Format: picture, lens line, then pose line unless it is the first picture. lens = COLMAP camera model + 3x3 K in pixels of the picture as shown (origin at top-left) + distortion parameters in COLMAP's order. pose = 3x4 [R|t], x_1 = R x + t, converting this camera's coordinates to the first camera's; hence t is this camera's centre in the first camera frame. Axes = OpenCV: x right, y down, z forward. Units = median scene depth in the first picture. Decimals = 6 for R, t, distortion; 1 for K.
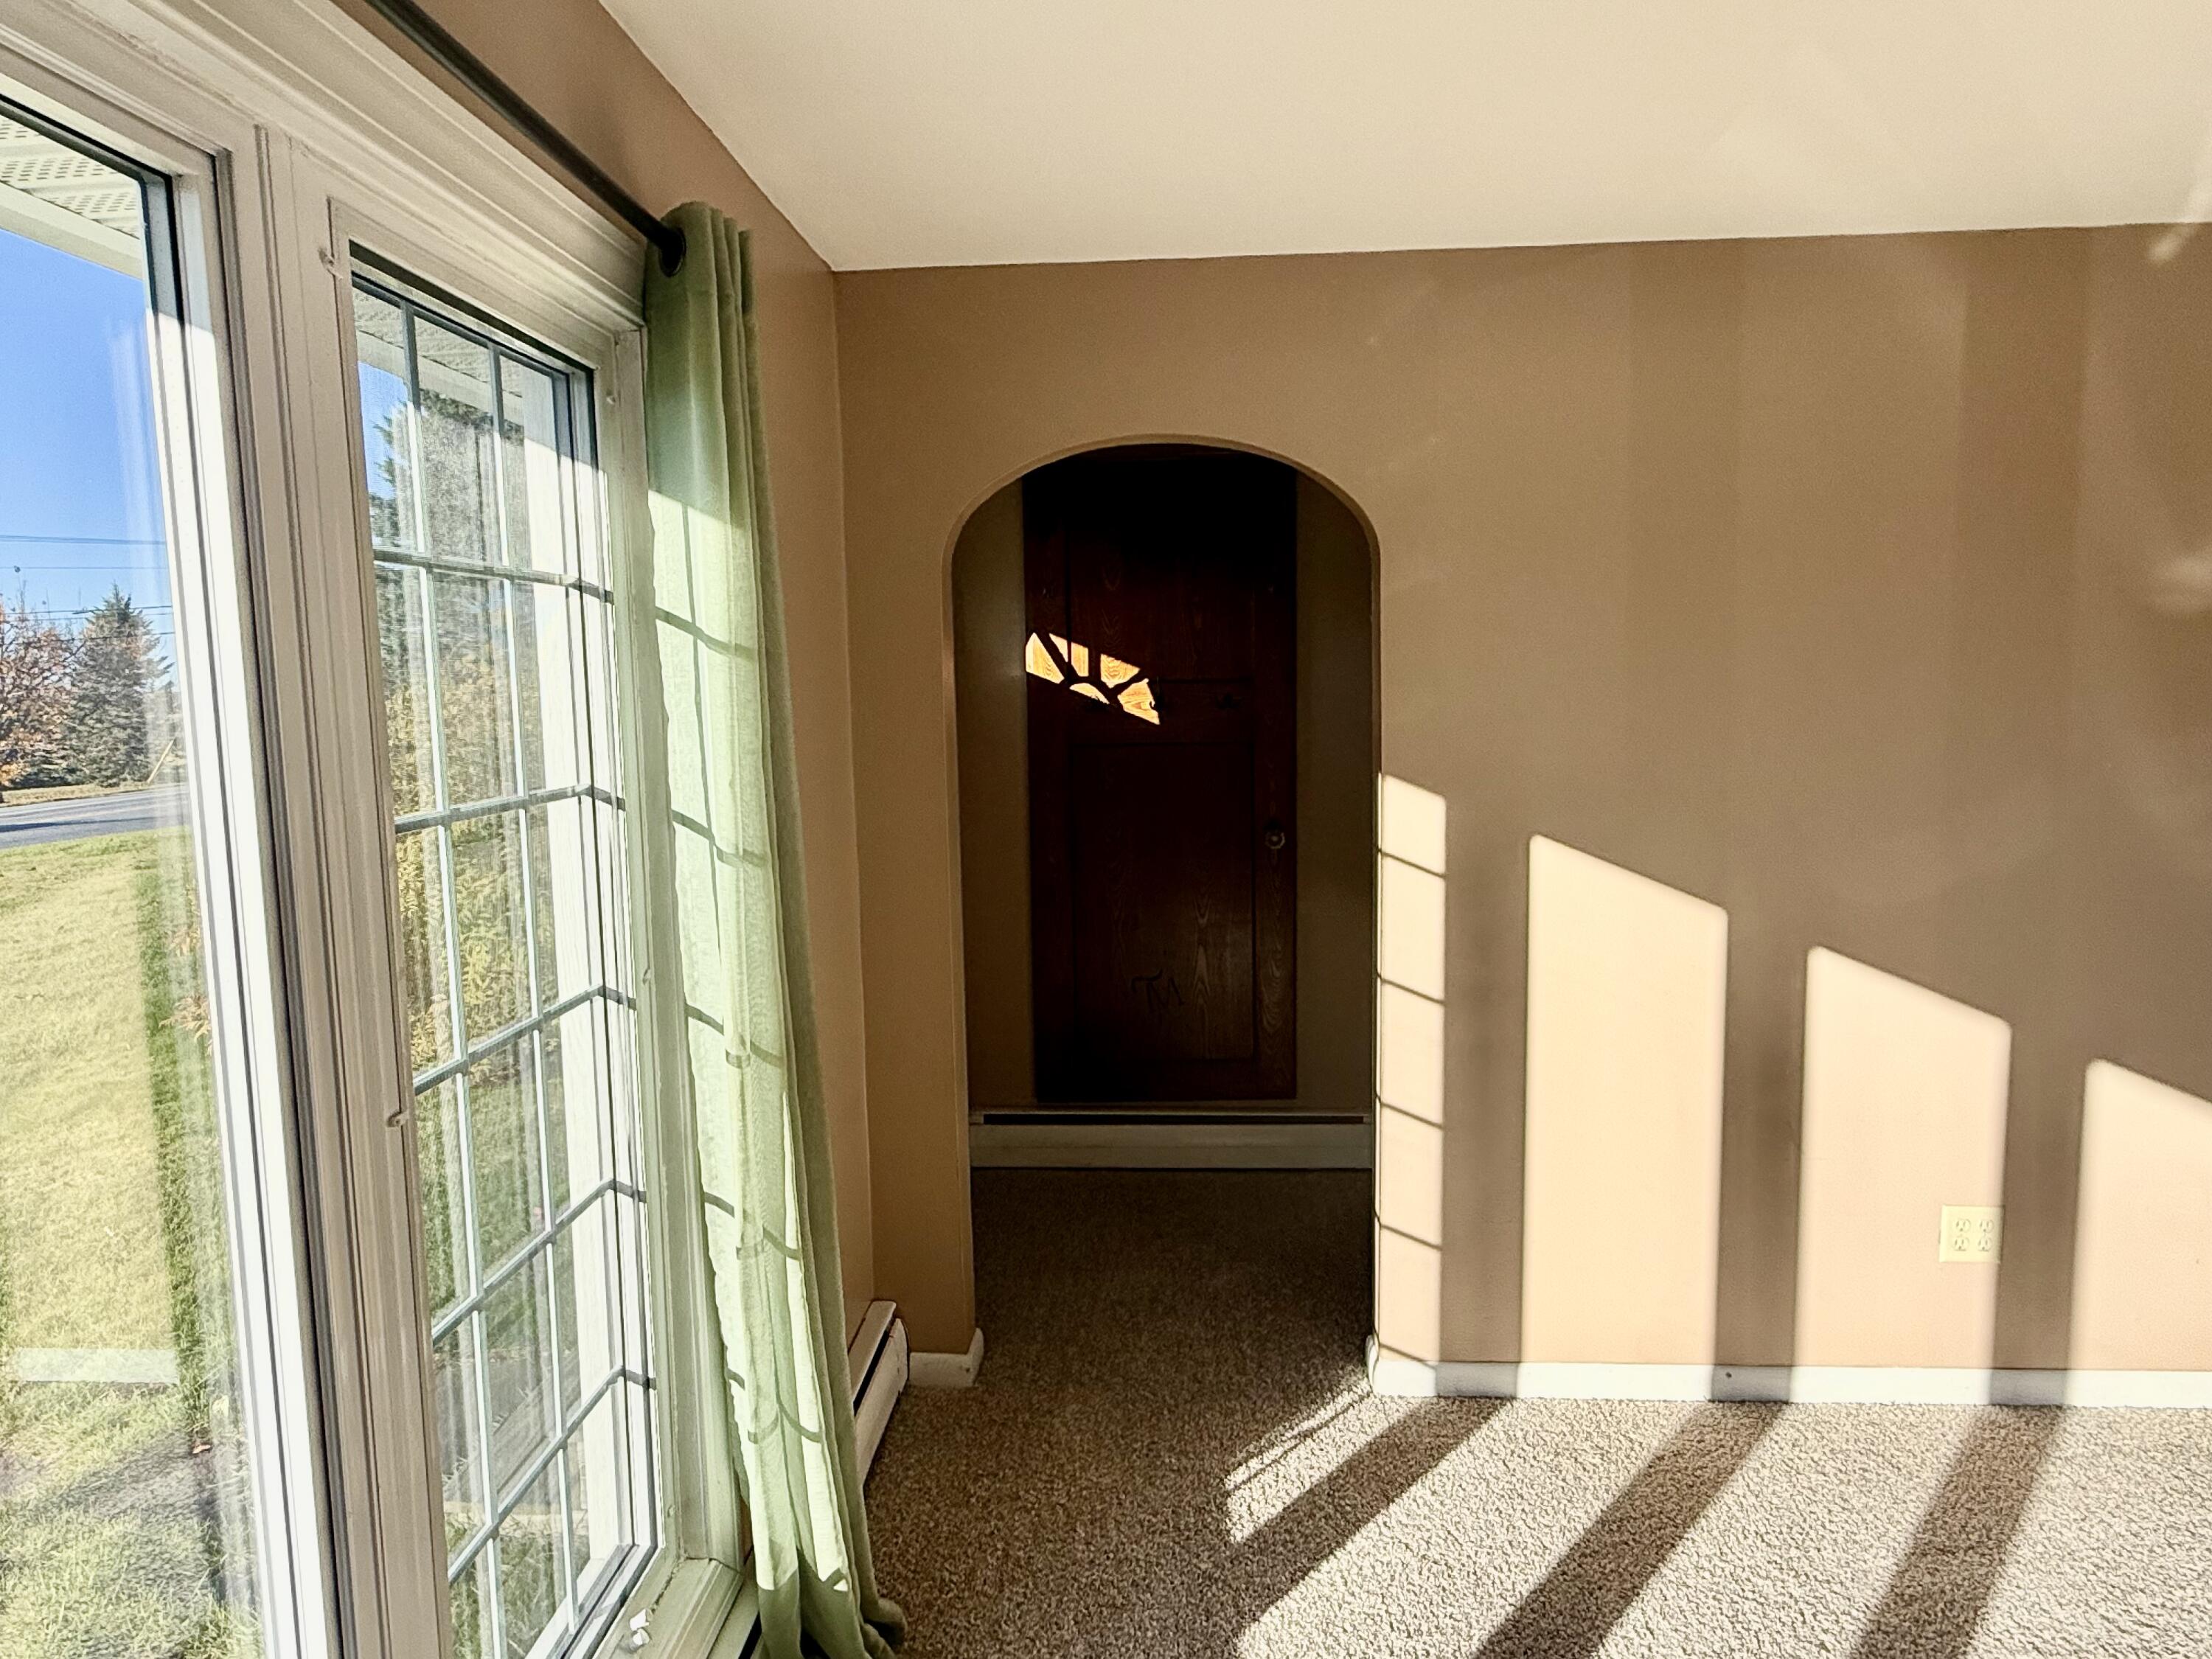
lens RADIAL K [[1346.9, 0, 1102.1], [0, 1346.9, 819.1], [0, 0, 1]] dist [0.002919, 0.003412]
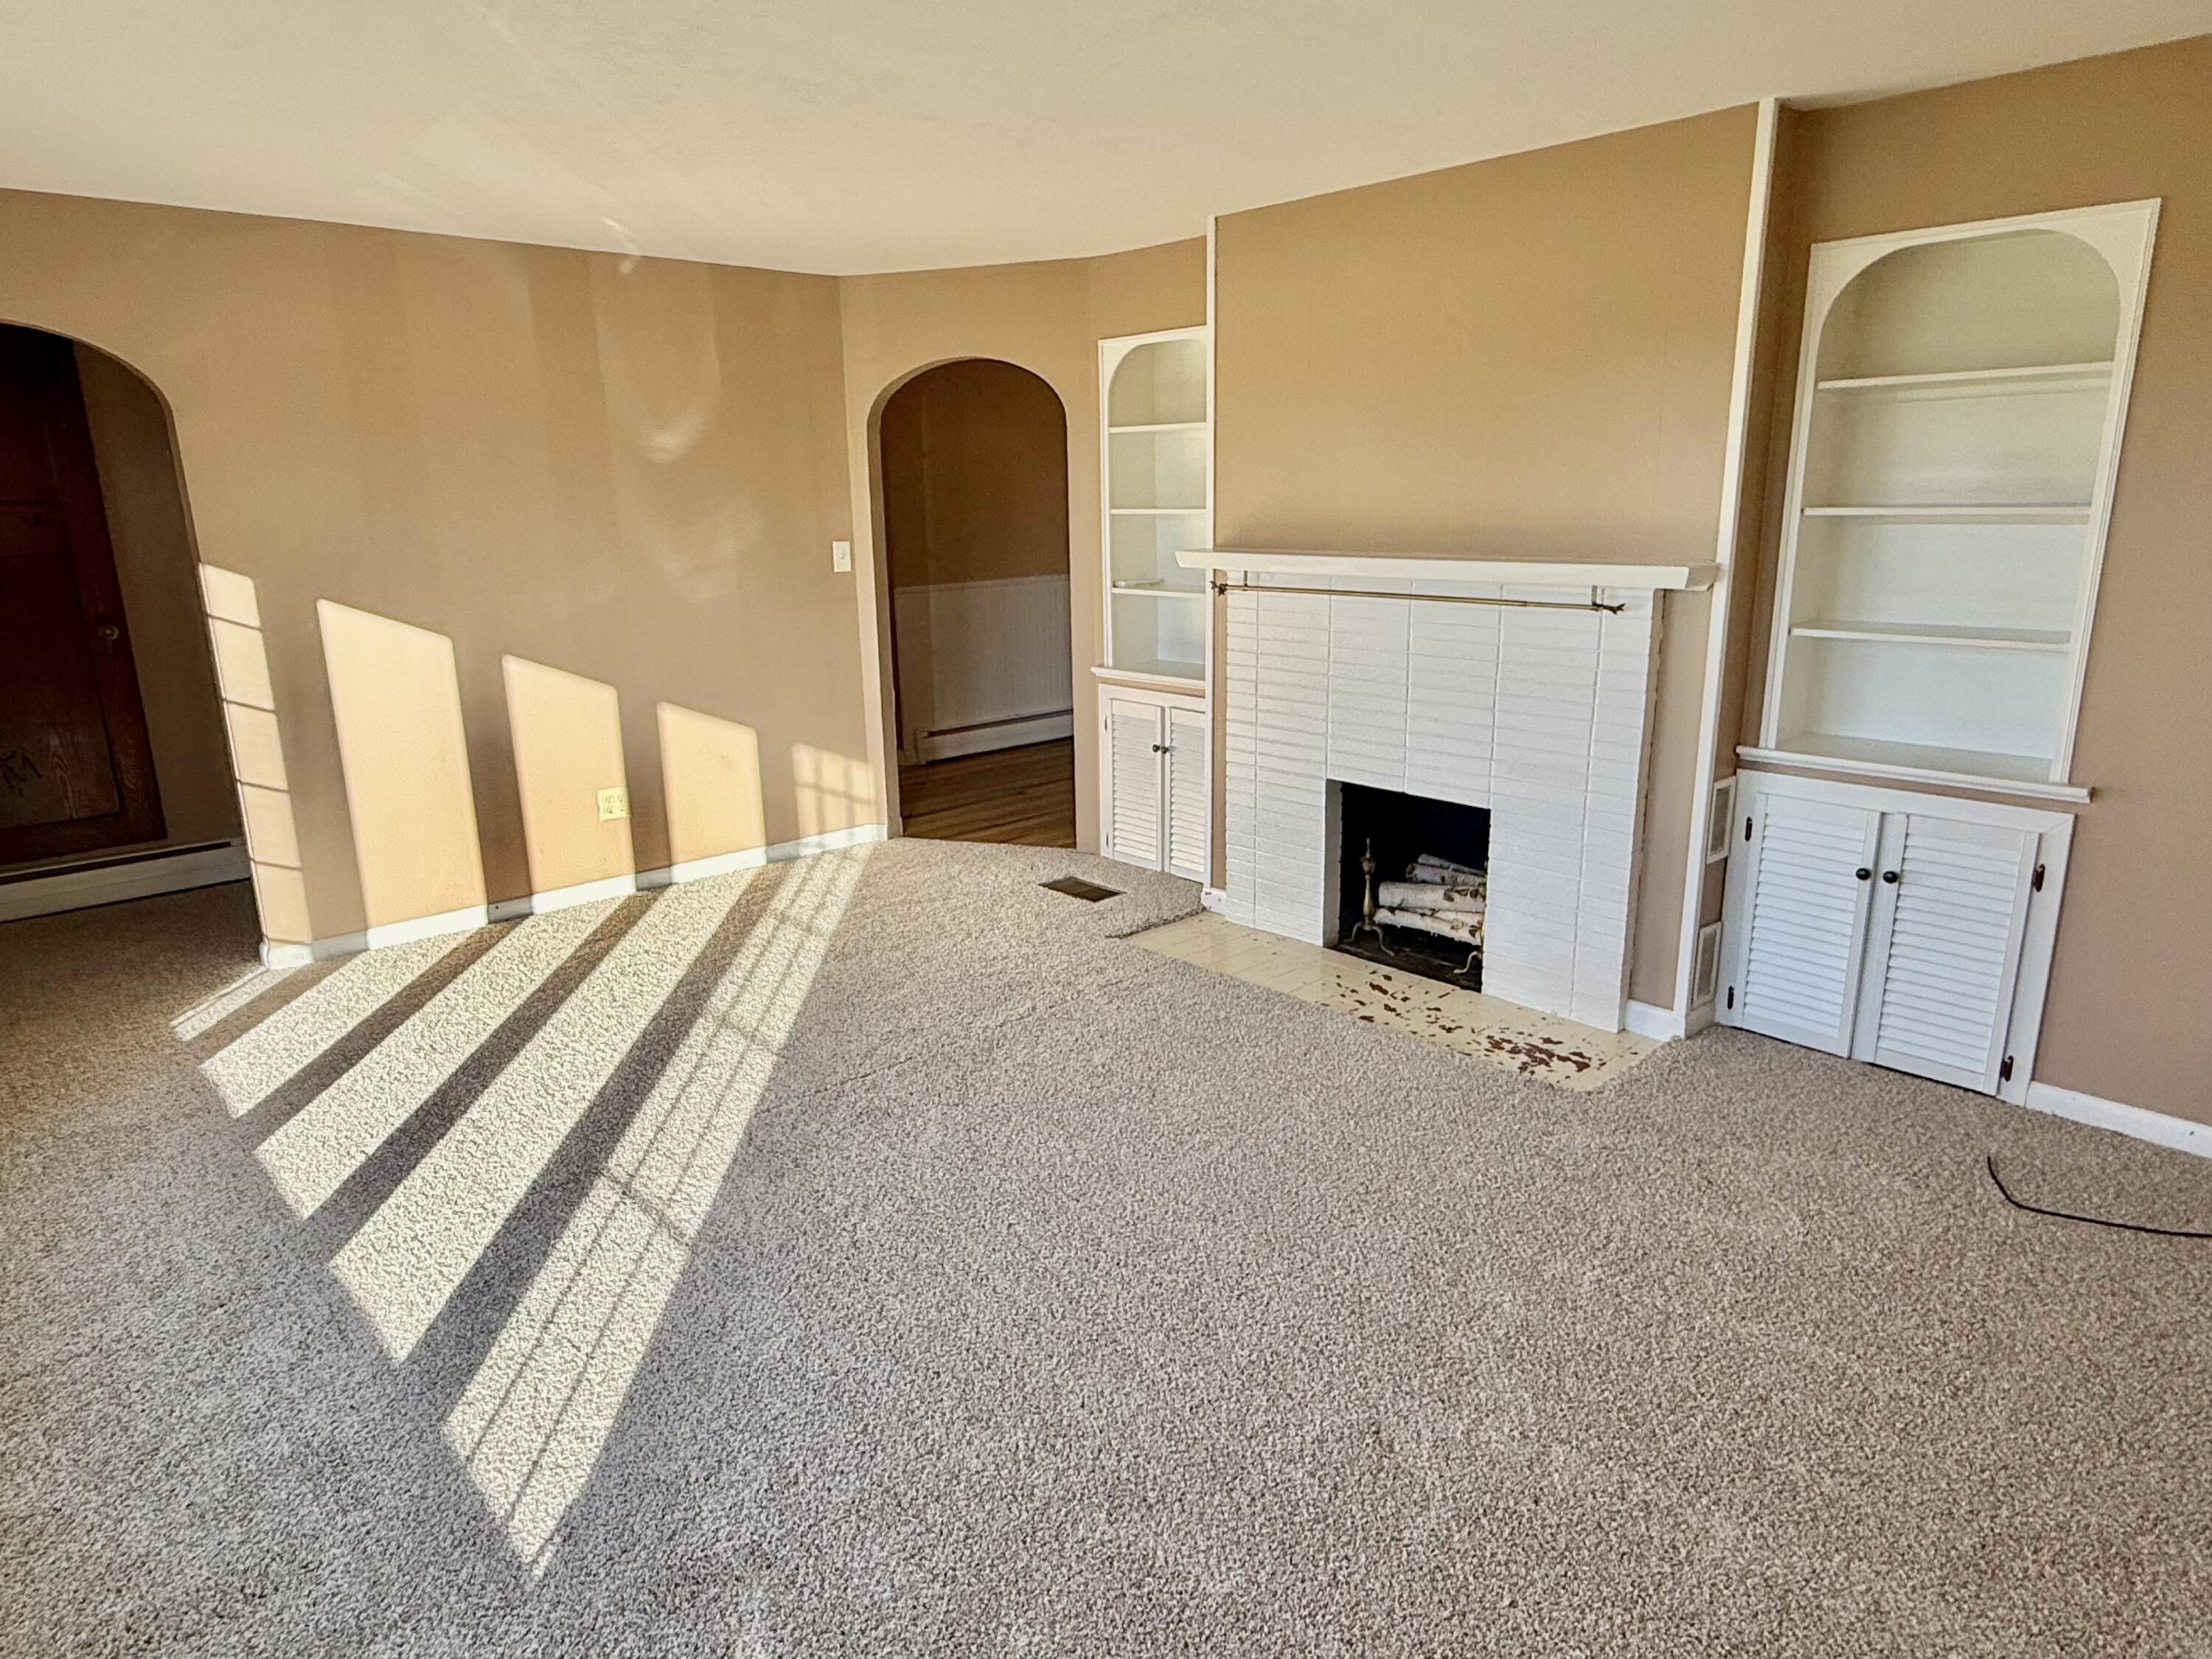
lens RADIAL K [[1346.9, 0, 1092.7], [0, 1346.9, 825.7], [0, 0, 1]] dist [0.002919, 0.003412]
pose [[0.699318, -0.172072, 0.693791, -0.190636], [0.082472, 0.983535, 0.160805, 0.092713], [-0.710037, -0.055235, 0.701994, -0.777246]]
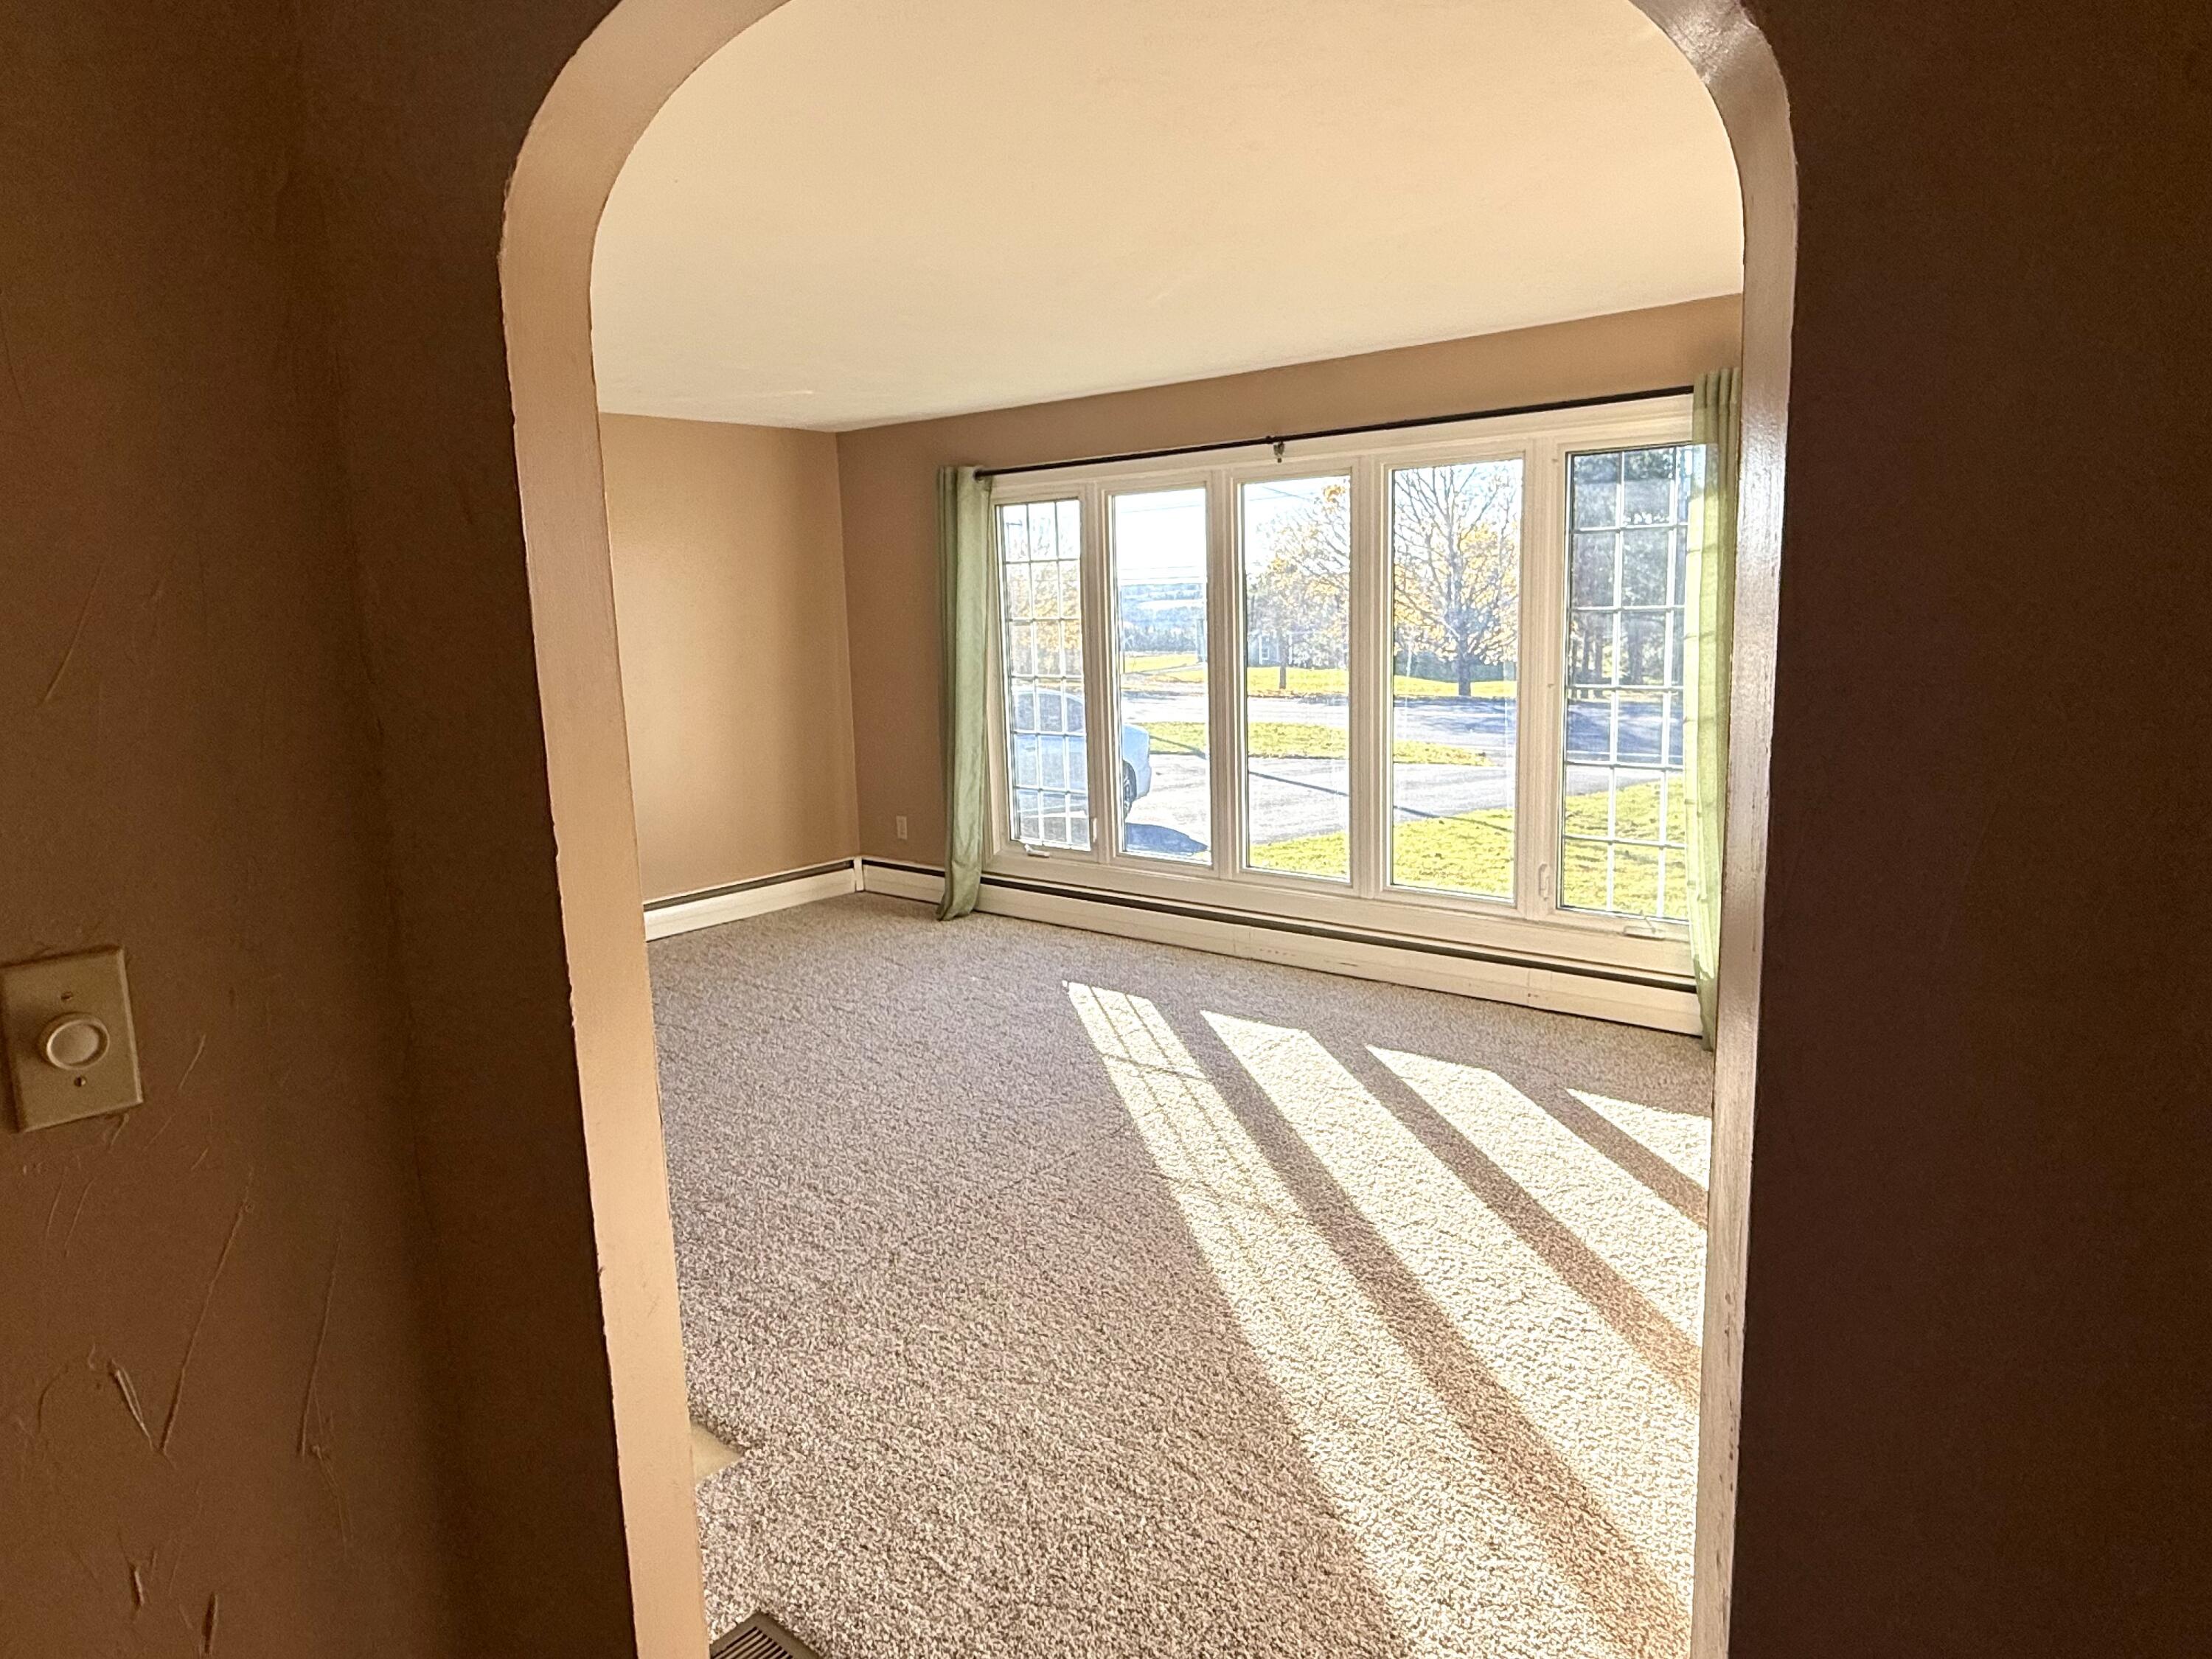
lens RADIAL K [[1346.9, 0, 1109.9], [0, 1346.9, 823.2], [0, 0, 1]] dist [0.002919, 0.003412]
pose [[-0.599984, 0.151114, -0.785611, 1.489779], [-0.063285, 0.969956, 0.234905, -0.099476], [0.797505, 0.190656, -0.572395, 1.045852]]
